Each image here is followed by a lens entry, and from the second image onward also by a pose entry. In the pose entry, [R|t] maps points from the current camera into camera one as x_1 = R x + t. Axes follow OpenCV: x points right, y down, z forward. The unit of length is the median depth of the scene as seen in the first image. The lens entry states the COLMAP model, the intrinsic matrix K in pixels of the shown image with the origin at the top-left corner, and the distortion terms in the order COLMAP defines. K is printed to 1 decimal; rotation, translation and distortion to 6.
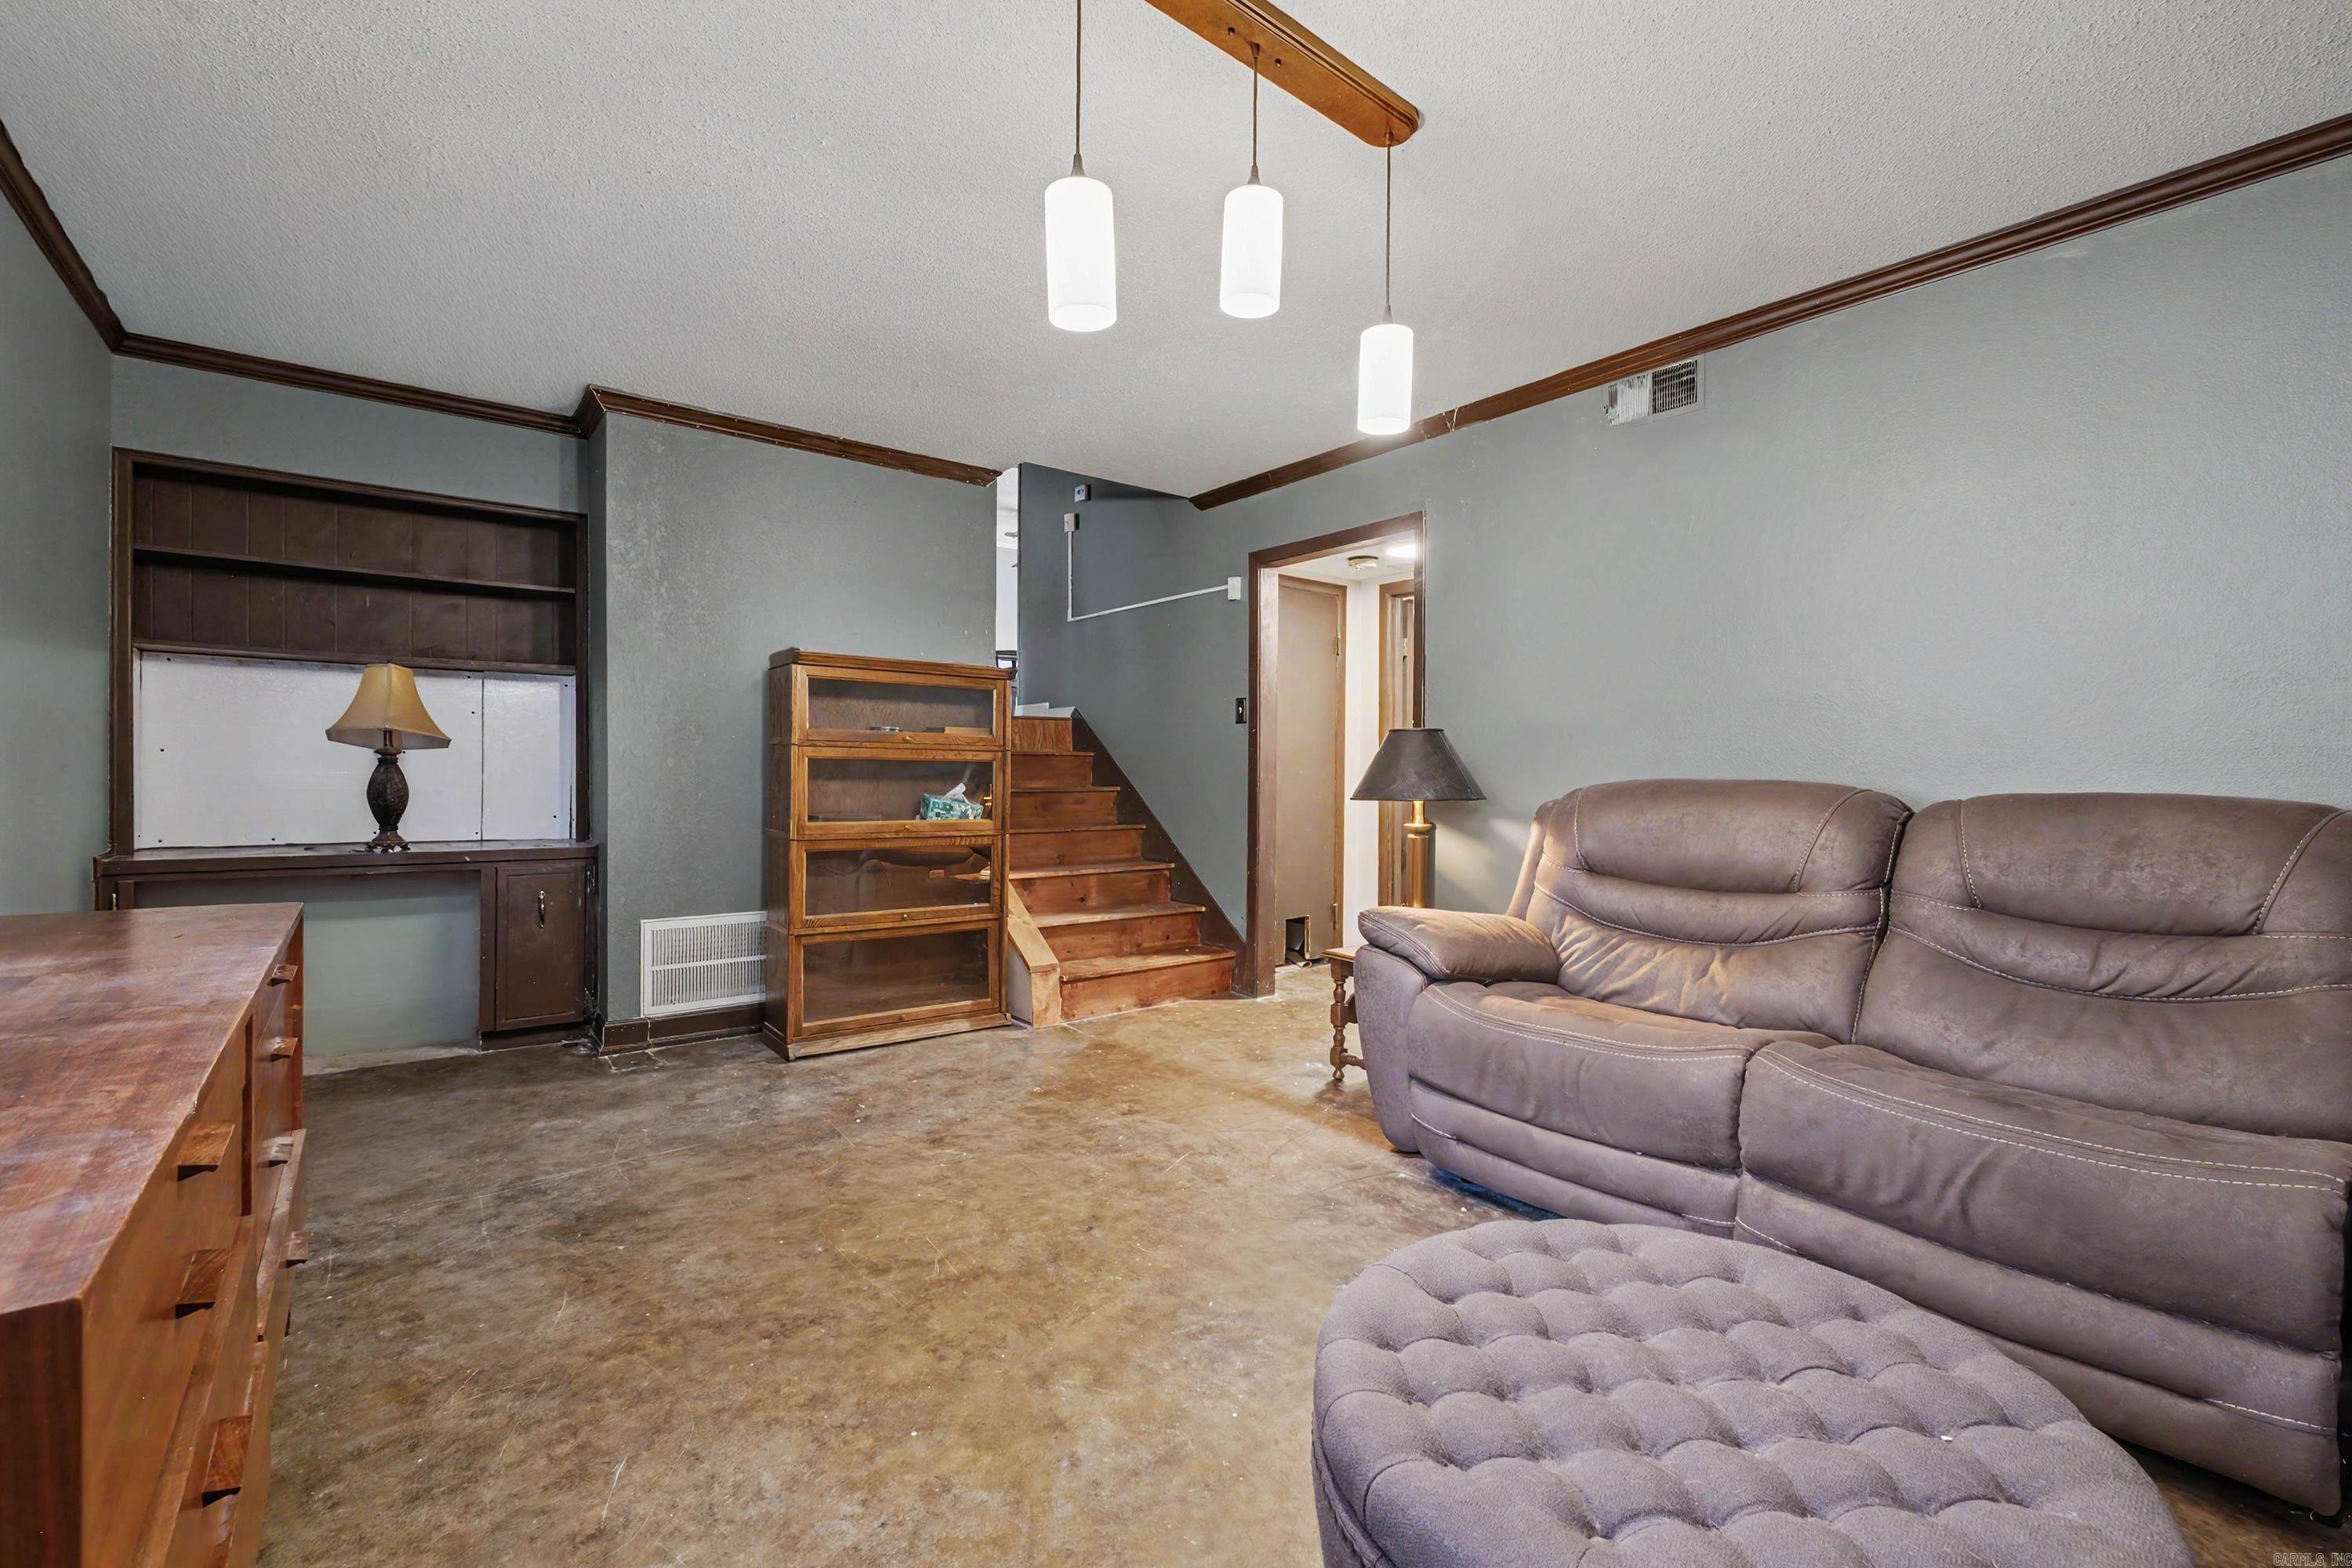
lens RADIAL K [[1023.7, 0, 1185.8], [0, 1023.7, 778.5], [0, 0, 1]] dist [-0.001578, -0.002367]
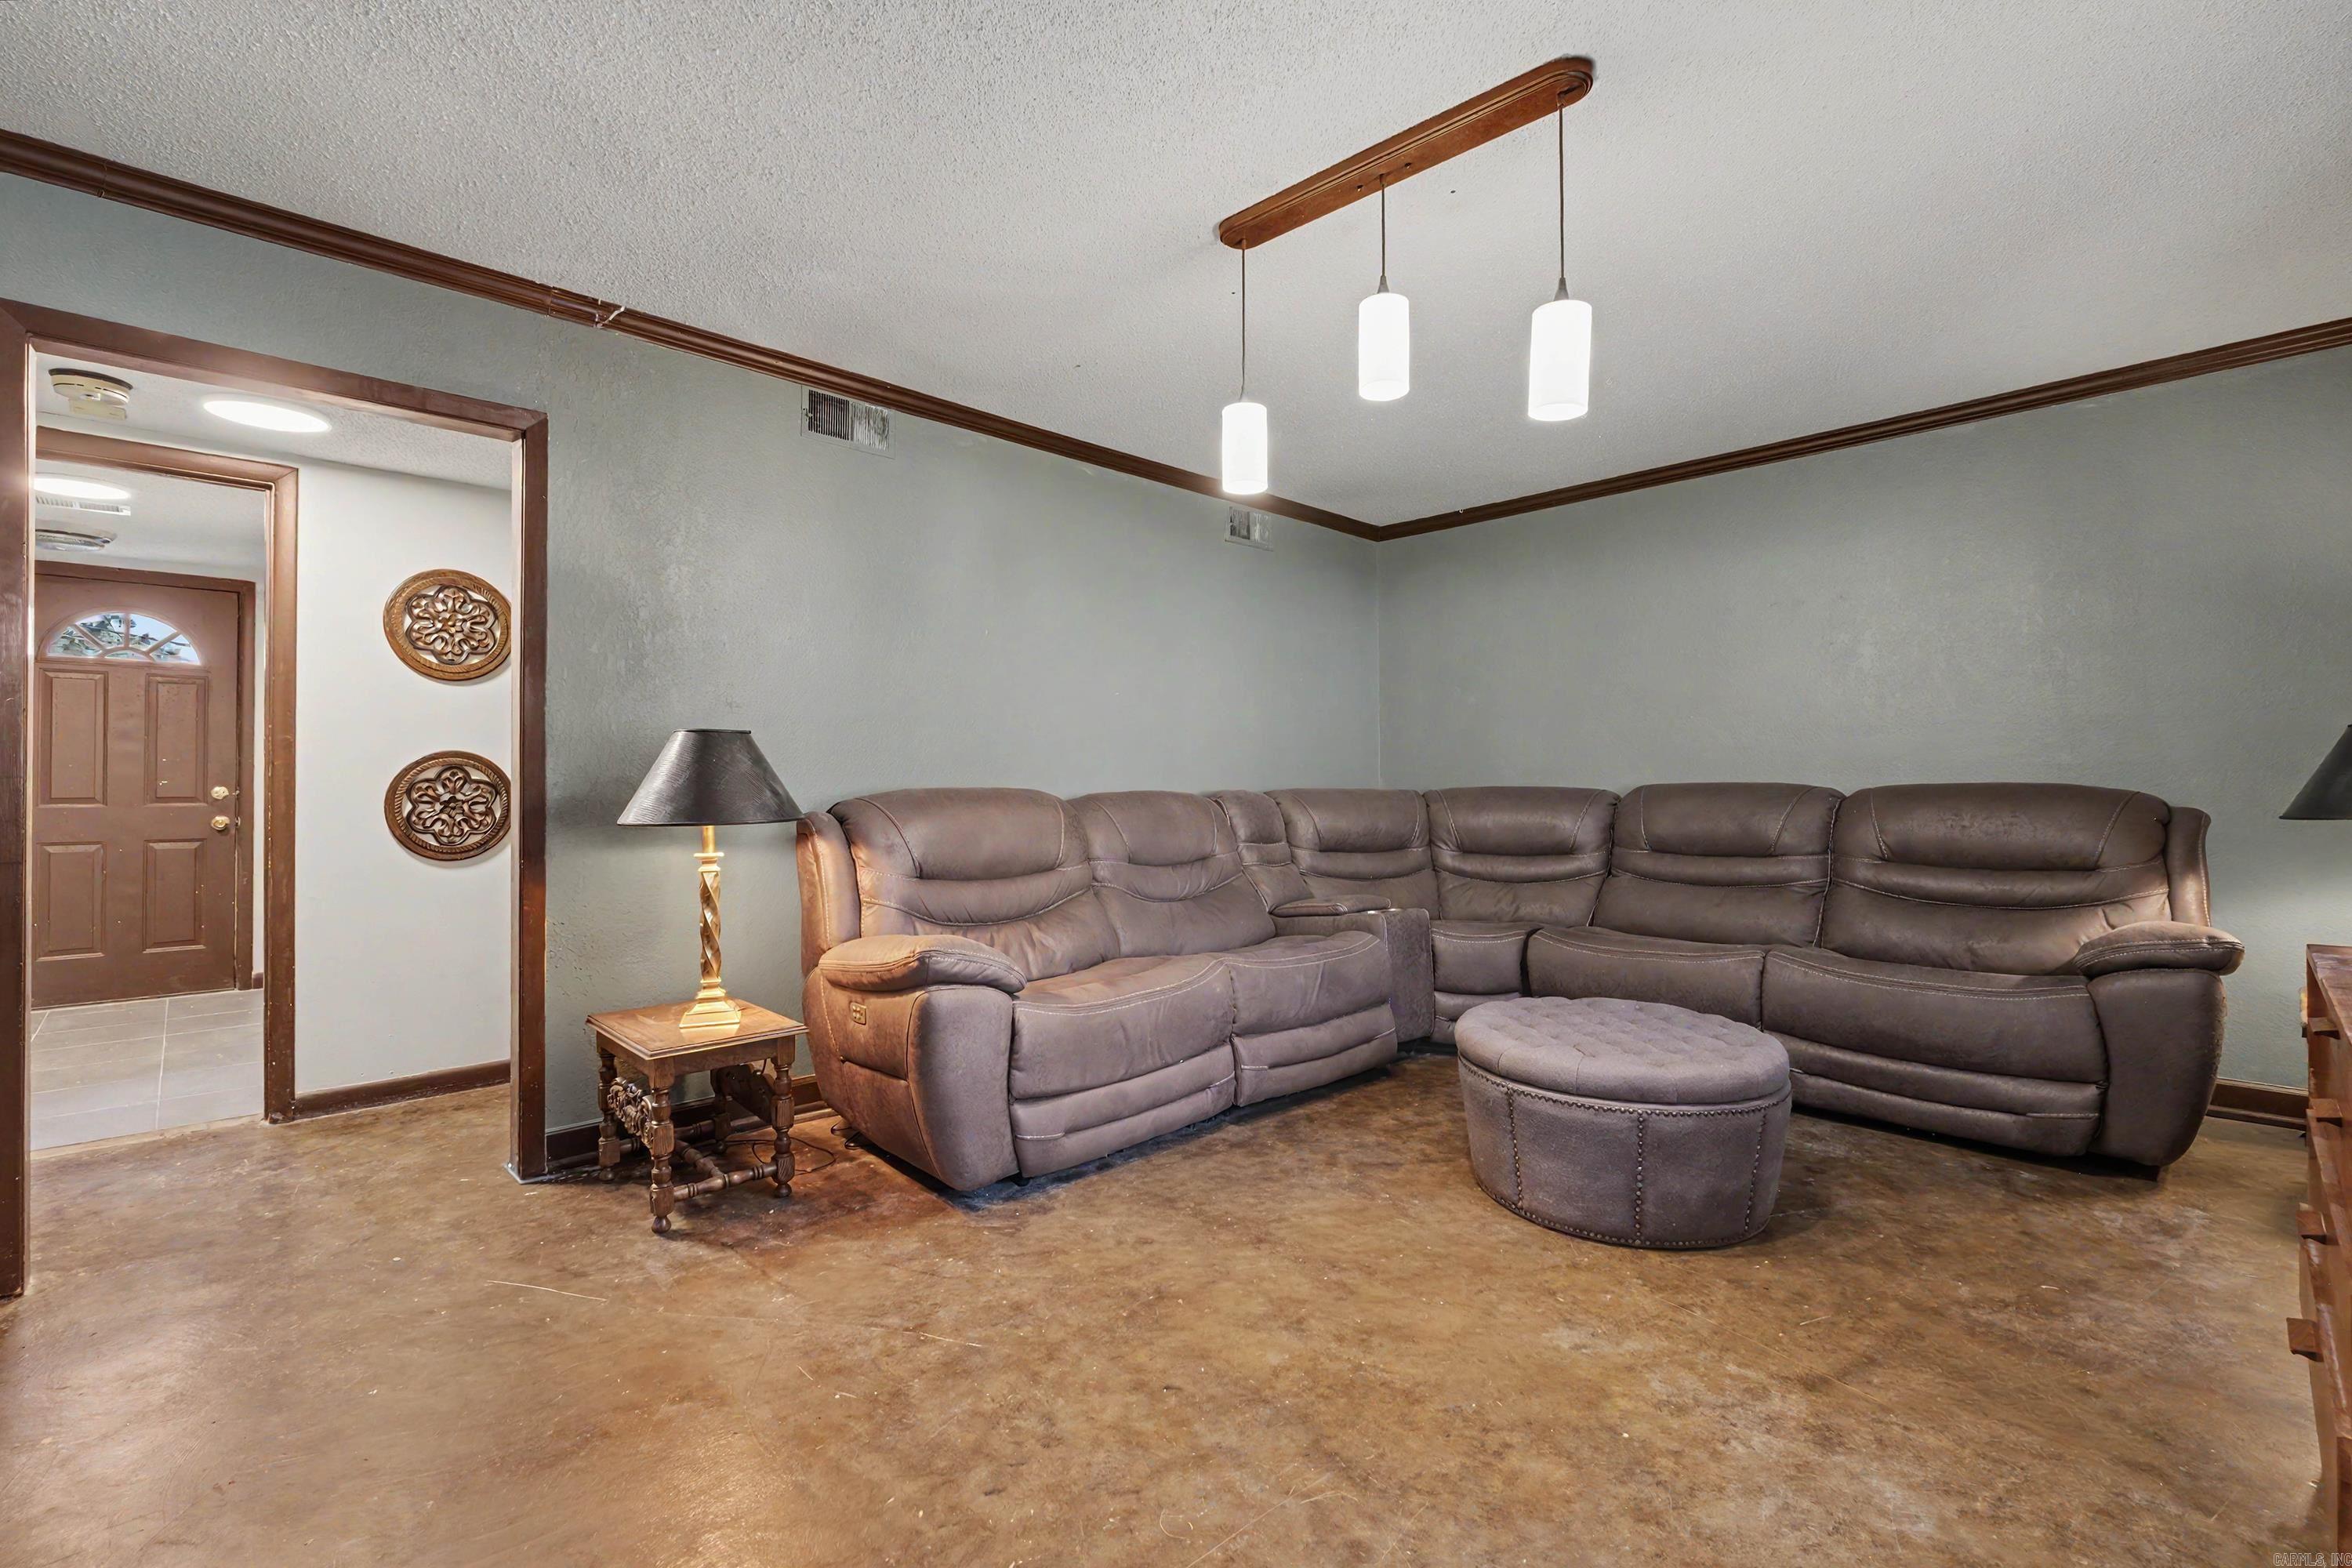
lens RADIAL K [[1023.7, 0, 1182.5], [0, 1023.7, 766.7], [0, 0, 1]] dist [-0.001578, -0.002367]
pose [[-0.107639, 0.003769, 0.994183, -1.179403], [0.013435, 0.999907, -0.002337, -0.029981], [-0.994099, 0.013105, -0.107680, 1.470104]]
